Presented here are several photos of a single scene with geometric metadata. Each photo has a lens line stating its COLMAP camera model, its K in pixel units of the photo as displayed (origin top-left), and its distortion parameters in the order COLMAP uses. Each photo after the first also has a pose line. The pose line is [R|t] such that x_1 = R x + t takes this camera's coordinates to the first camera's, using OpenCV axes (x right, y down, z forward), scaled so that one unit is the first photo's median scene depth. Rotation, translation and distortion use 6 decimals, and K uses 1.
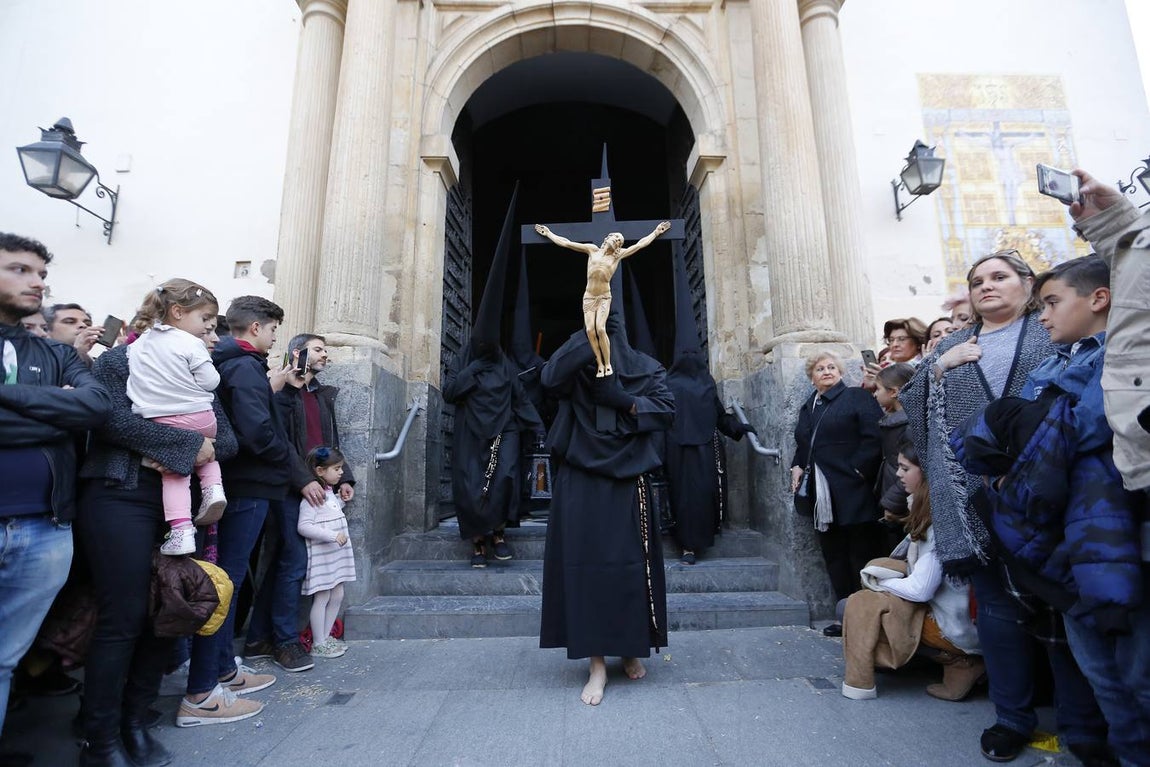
lens RADIAL K [[536.1, 0, 574.1], [0, 536.1, 381.3], [0, 0, 1]] dist [-0.020476, 0.002526]
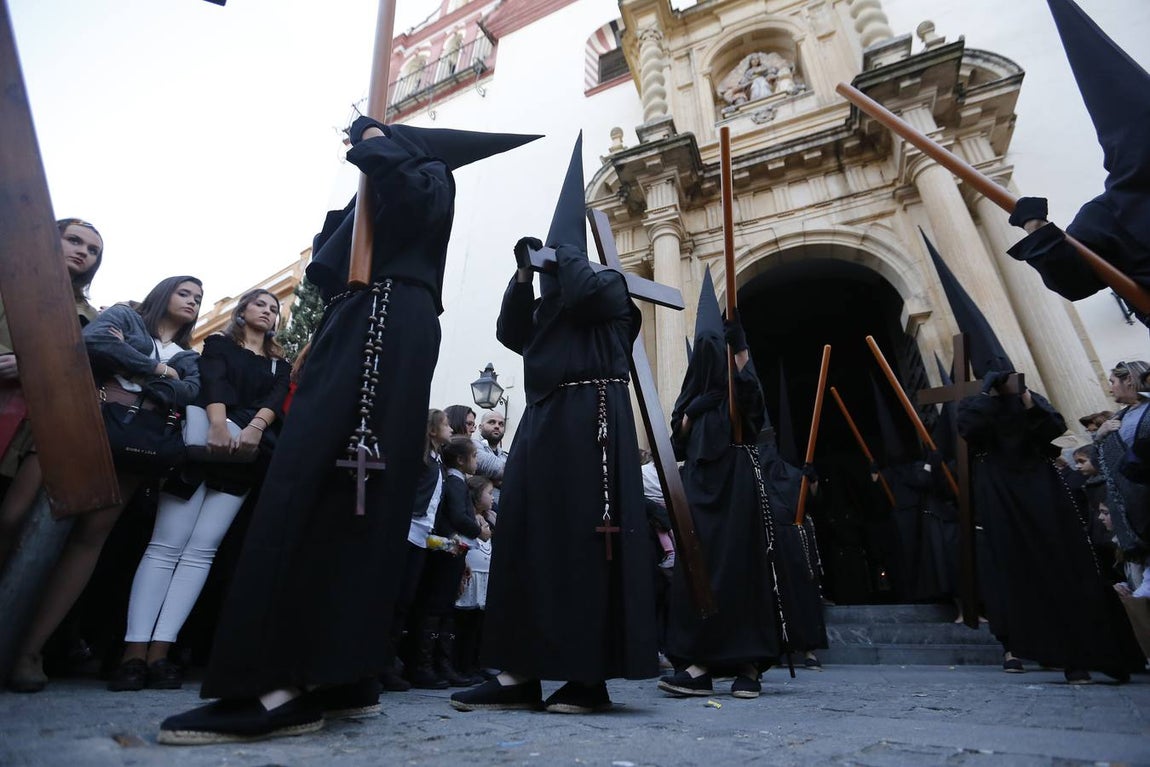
lens RADIAL K [[536.1, 0, 580.7], [0, 536.1, 381.3], [0, 0, 1]] dist [-0.020476, 0.002526]
pose [[0.918416, -0.153151, -0.364770, -0.059004], [0.044080, 0.955902, -0.290358, 0.085146], [0.393154, 0.250590, 0.884667, -0.444614]]
